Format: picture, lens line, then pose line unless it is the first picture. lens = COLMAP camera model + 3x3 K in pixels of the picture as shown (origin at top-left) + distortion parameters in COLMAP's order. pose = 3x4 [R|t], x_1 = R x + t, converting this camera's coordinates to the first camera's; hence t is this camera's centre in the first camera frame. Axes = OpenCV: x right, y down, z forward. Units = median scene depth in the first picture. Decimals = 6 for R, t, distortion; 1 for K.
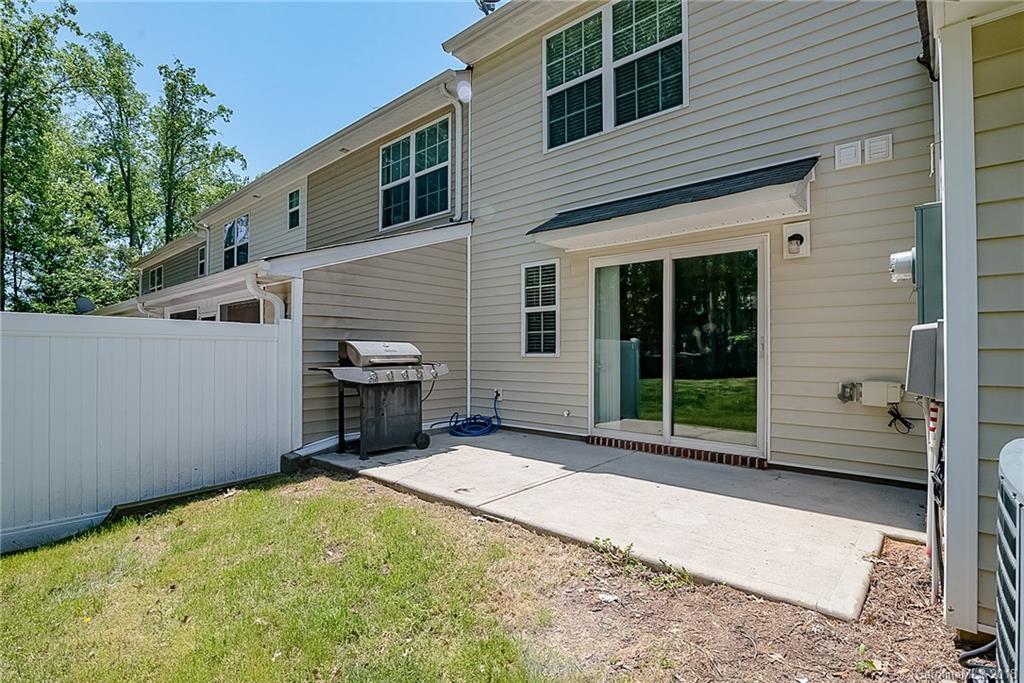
lens RADIAL K [[479.5, 0, 518.0], [0, 479.5, 343.4], [0, 0, 1]] dist [-0.016633, 0.000457]
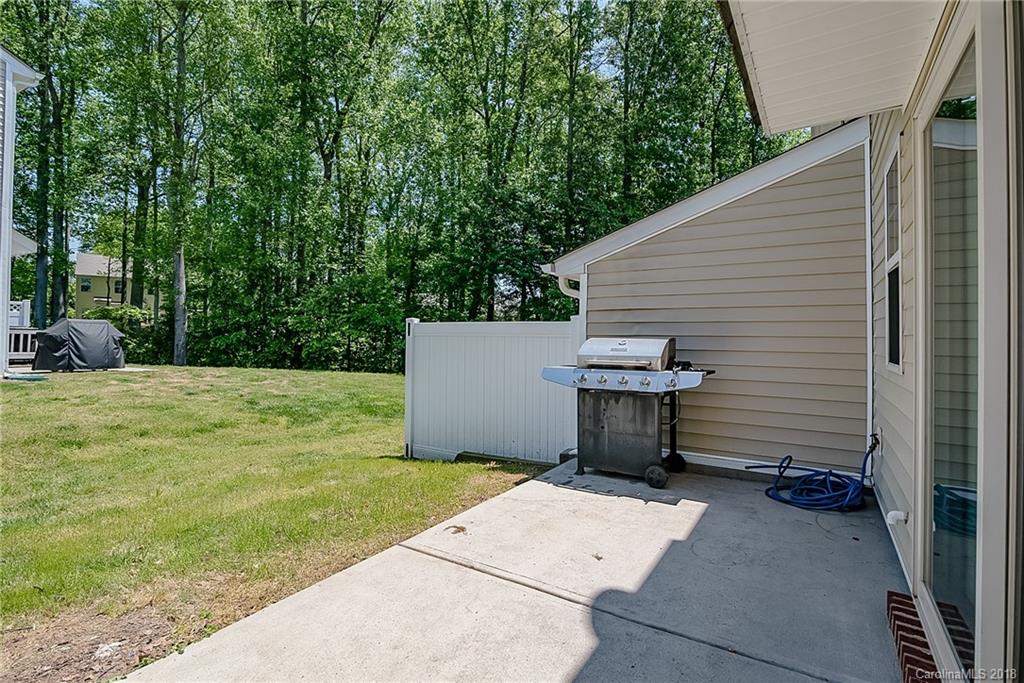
lens RADIAL K [[489.0, 0, 522.8], [0, 489.0, 340.5], [0, 0, 1]] dist [-0.018278, -0.000894]
pose [[0.158535, 0.008822, -0.987314, 0.528011], [0.009360, 0.999902, 0.010437, -0.010334], [0.987309, -0.010896, 0.158437, 0.743245]]
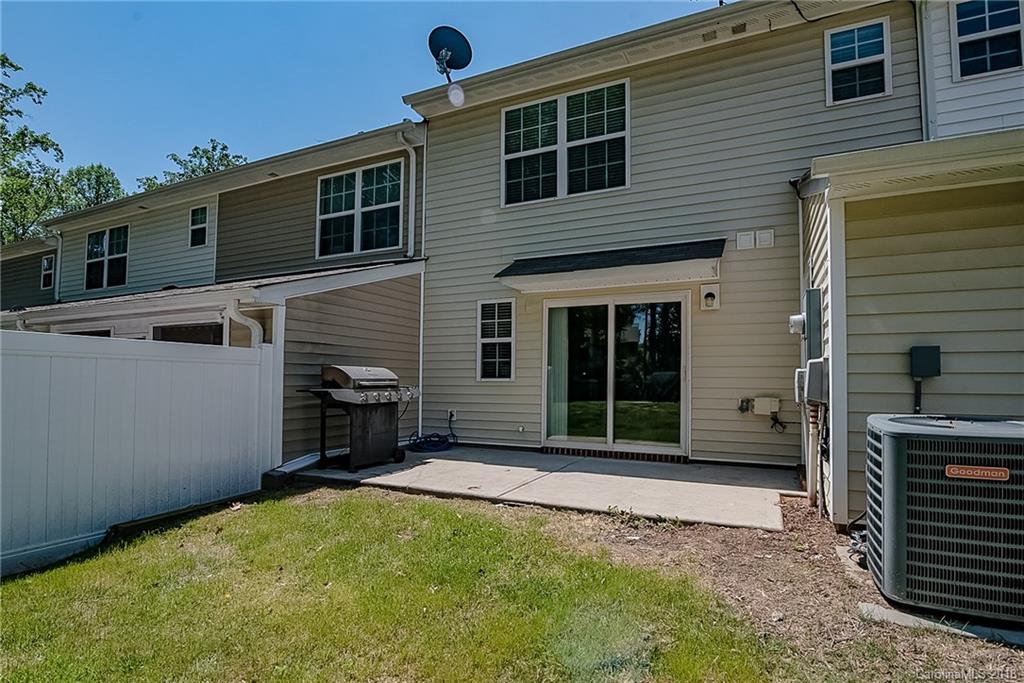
lens RADIAL K [[503.5, 0, 484.1], [0, 503.5, 362.5], [0, 0, 1]] dist [-0.013531, 0.001054]
pose [[0.971842, 0.015394, 0.235131, -0.303358], [-0.010724, 0.999719, -0.021129, 0.009566], [-0.235390, 0.018012, 0.971734, -0.201948]]
